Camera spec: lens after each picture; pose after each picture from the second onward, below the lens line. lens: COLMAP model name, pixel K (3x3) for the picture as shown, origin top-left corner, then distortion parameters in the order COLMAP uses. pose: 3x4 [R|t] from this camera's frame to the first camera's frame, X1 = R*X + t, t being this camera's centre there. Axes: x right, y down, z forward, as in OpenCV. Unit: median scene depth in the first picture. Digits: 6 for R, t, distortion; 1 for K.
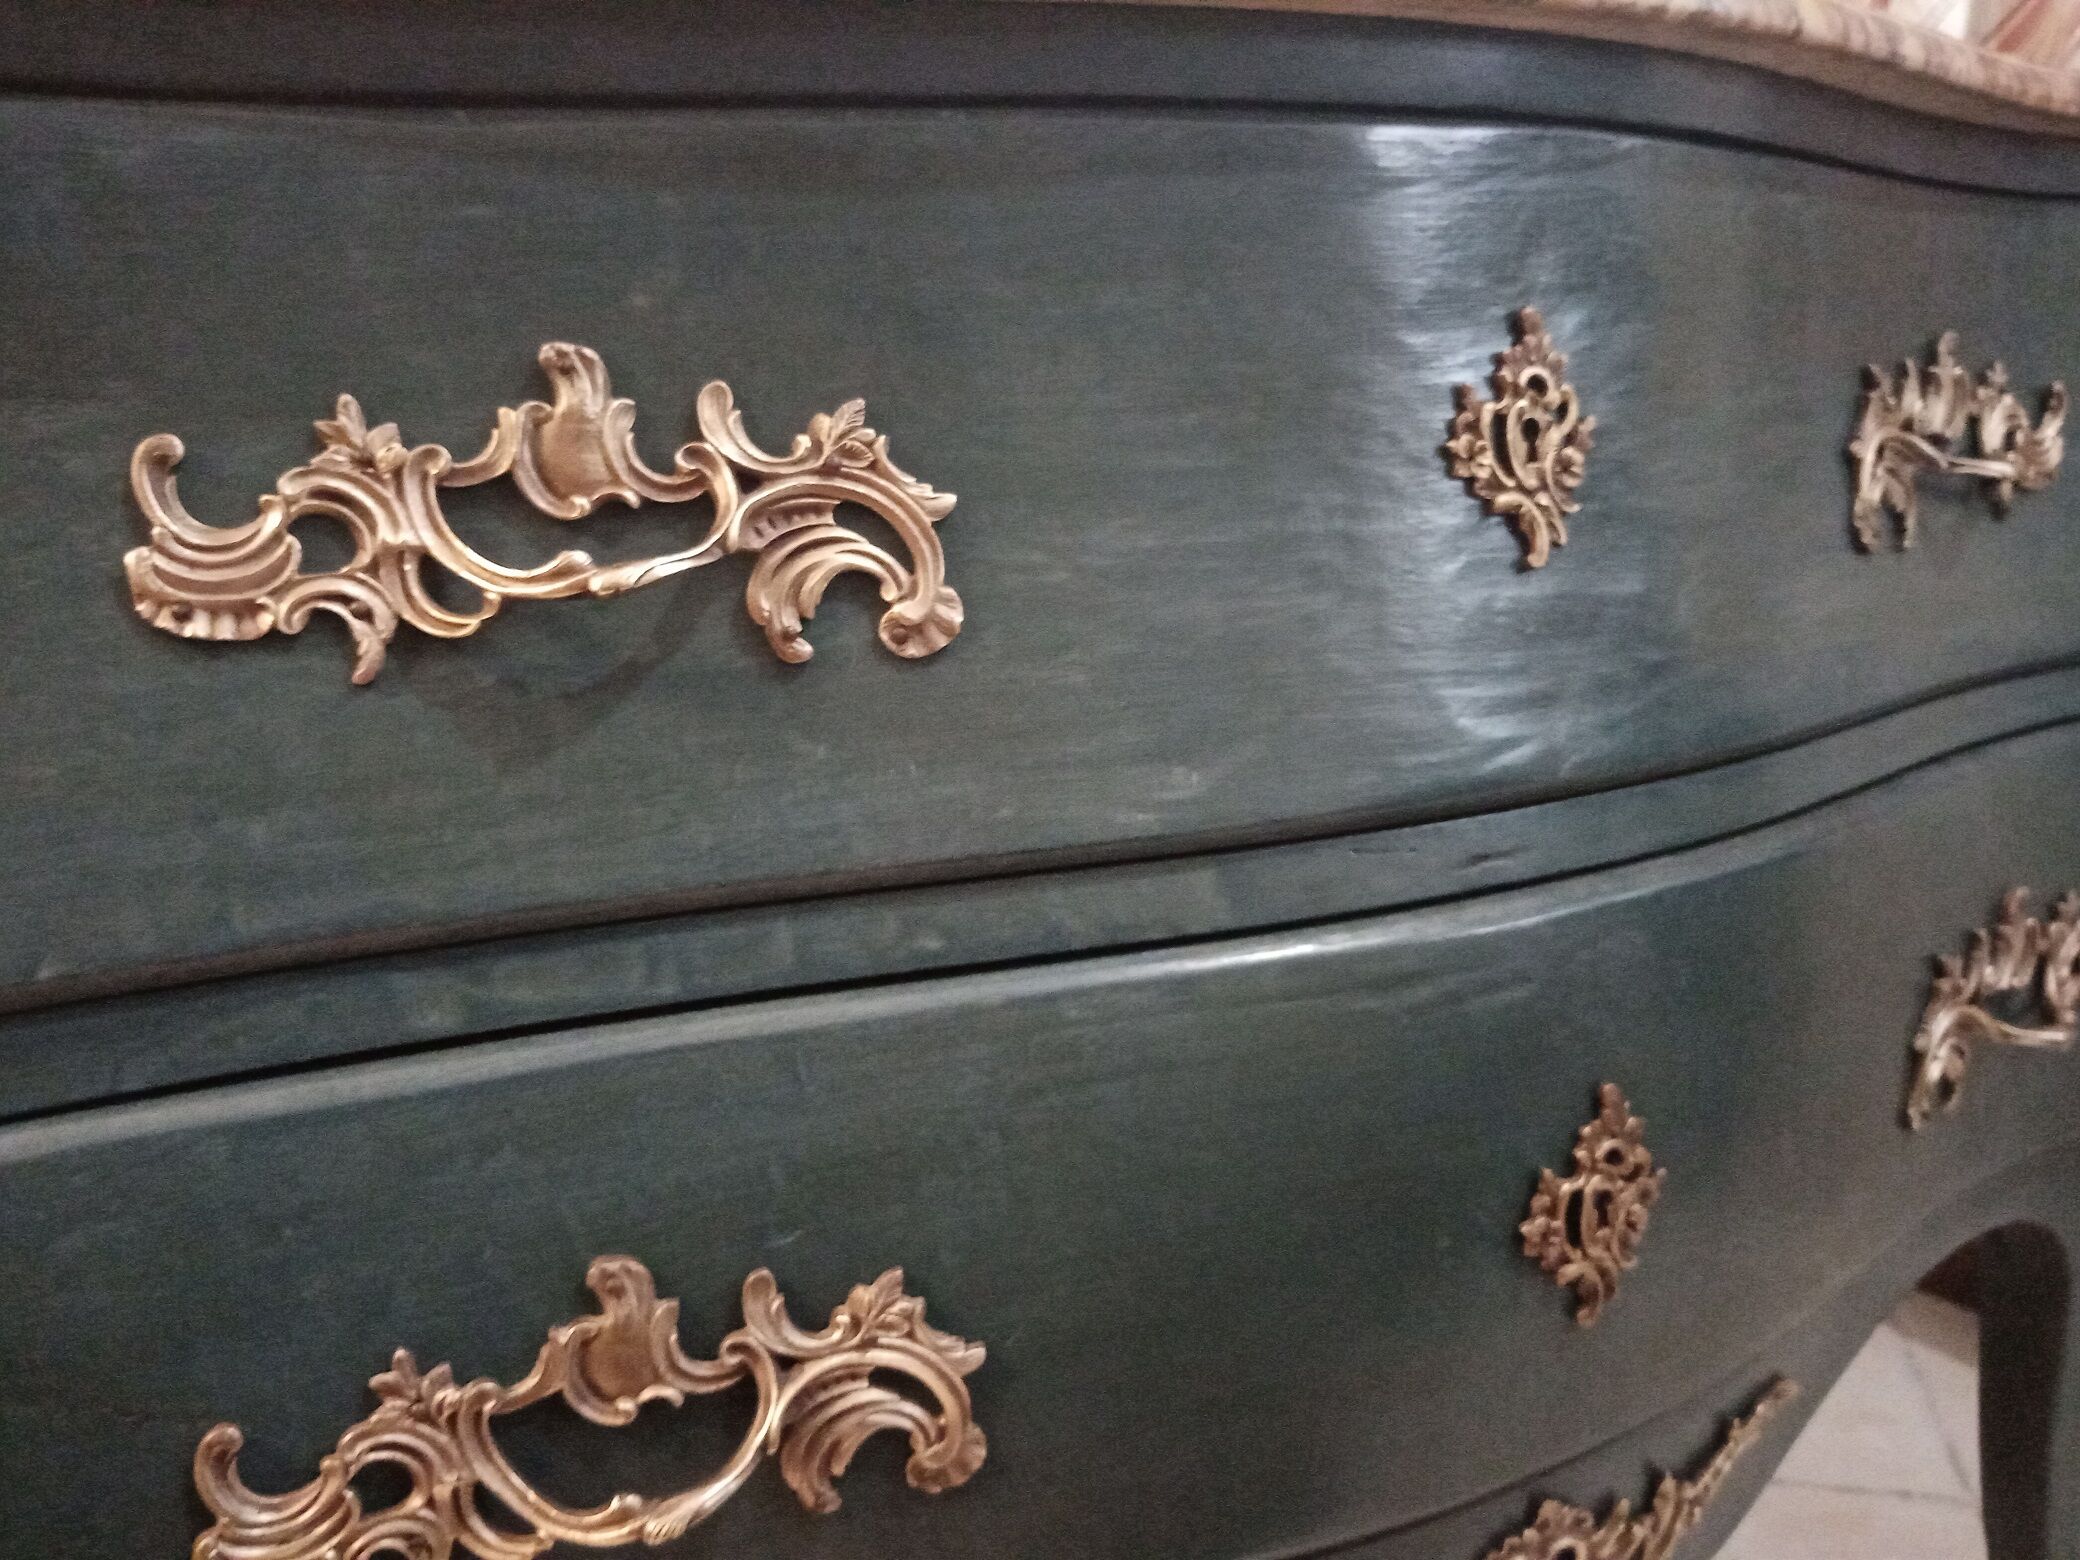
lens RADIAL K [[1646.9, 0, 1039.6], [0, 1646.9, 804.5], [0, 0, 1]] dist [0.052431, -0.121947]
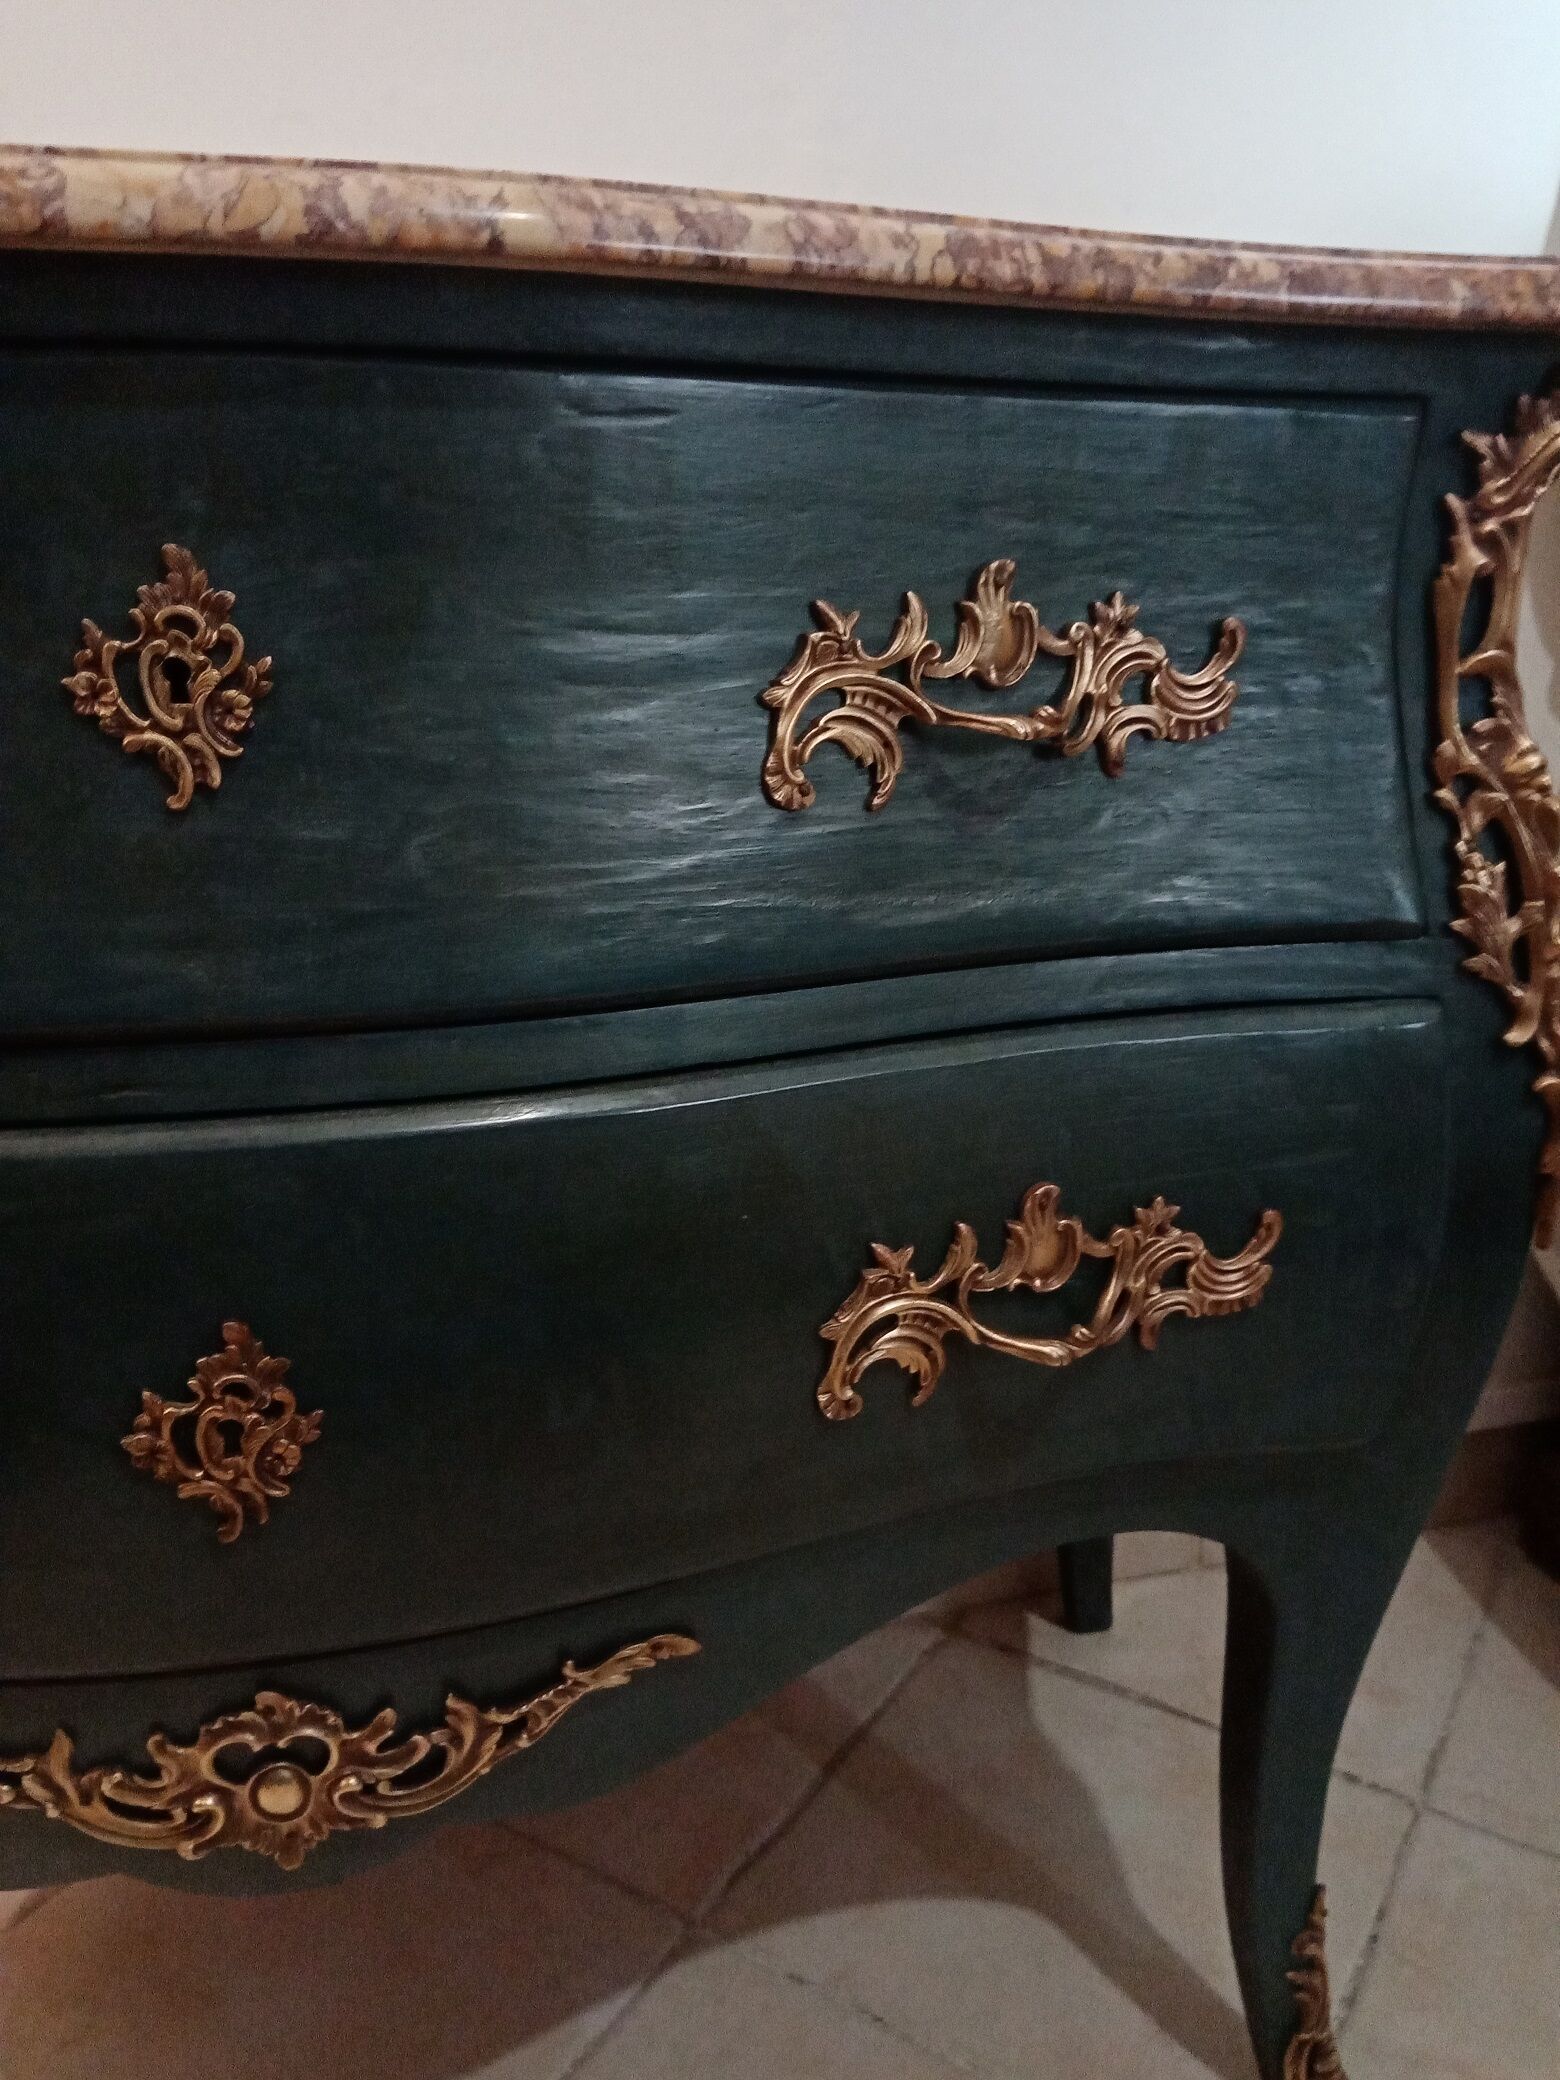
lens RADIAL K [[1646.9, 0, 751.3], [0, 1646.9, 1039.0], [0, 0, 1]] dist [0.052431, -0.121947]
pose [[0.956551, 0.141937, -0.254684, 1.062873], [-0.113347, 0.985826, 0.123695, -0.199316], [0.268631, -0.089453, 0.959081, 0.147470]]
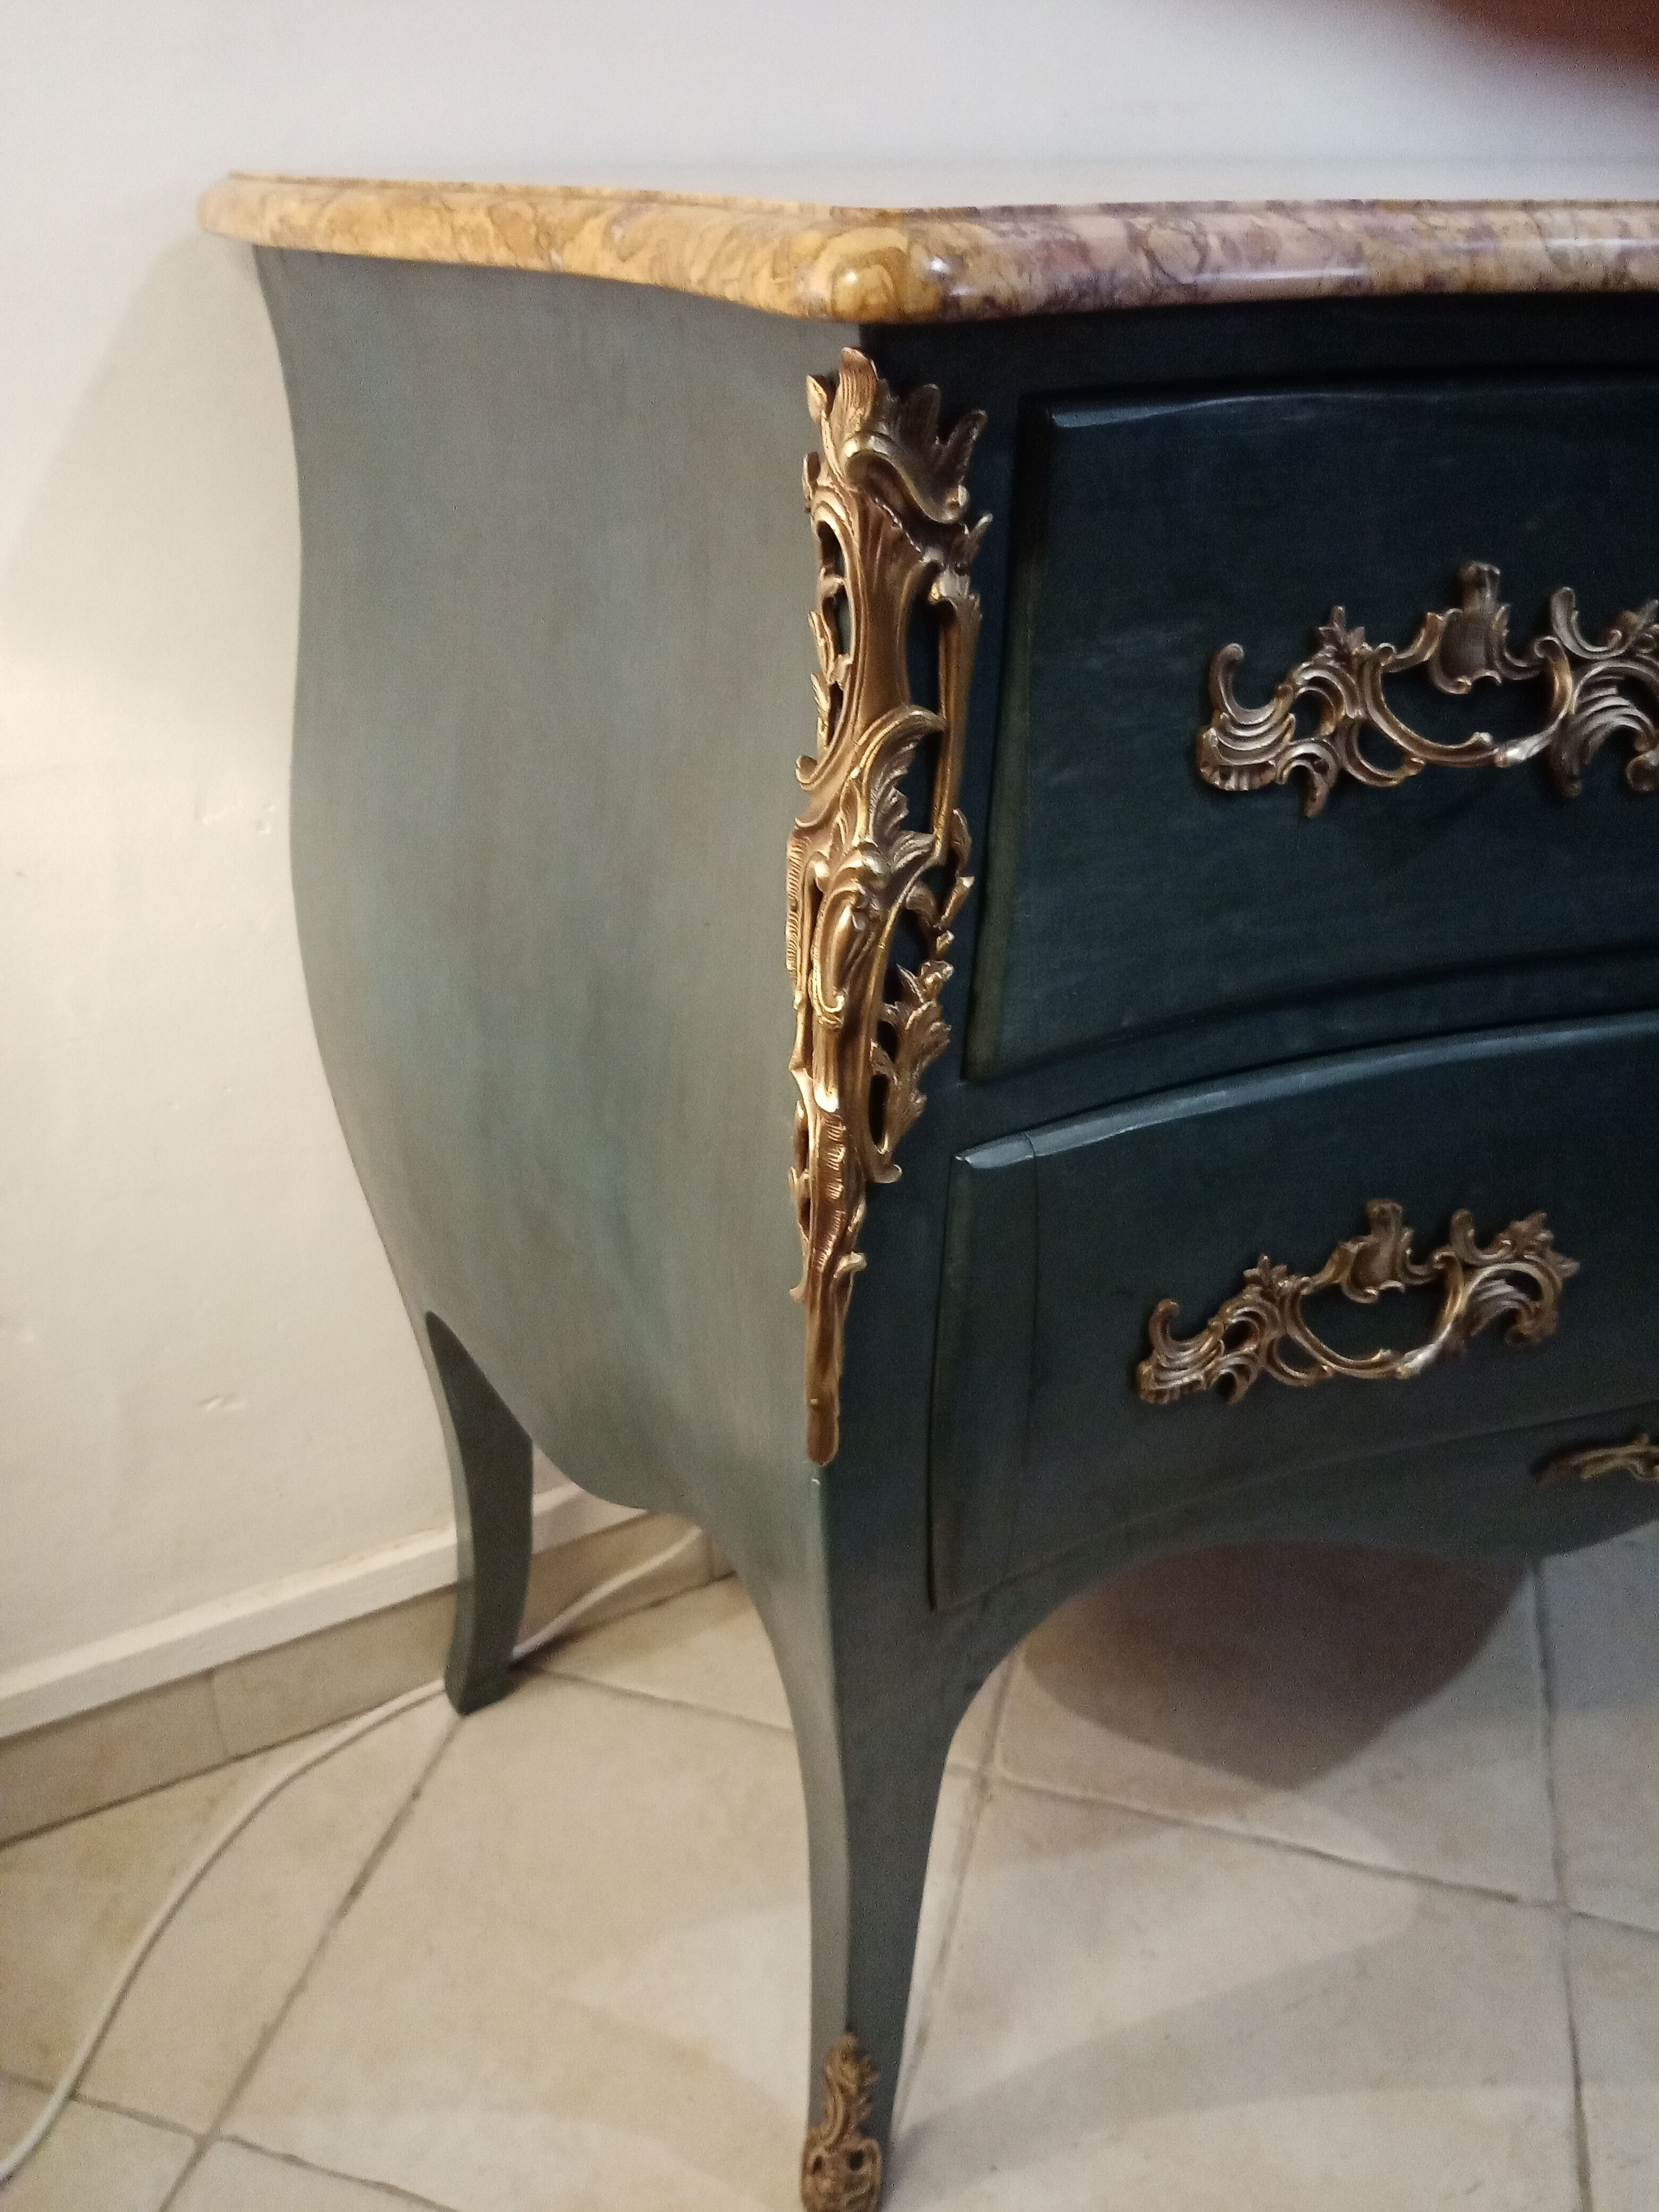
lens RADIAL K [[1751.5, 0, 799.0], [0, 1751.5, 1104.9], [0, 0, 1]] dist [0.052431, -0.121947]
pose [[0.998401, 0.054180, 0.016111, -0.797411], [-0.056500, 0.948010, 0.313186, -0.266021], [0.001695, -0.313596, 0.949555, -0.458920]]
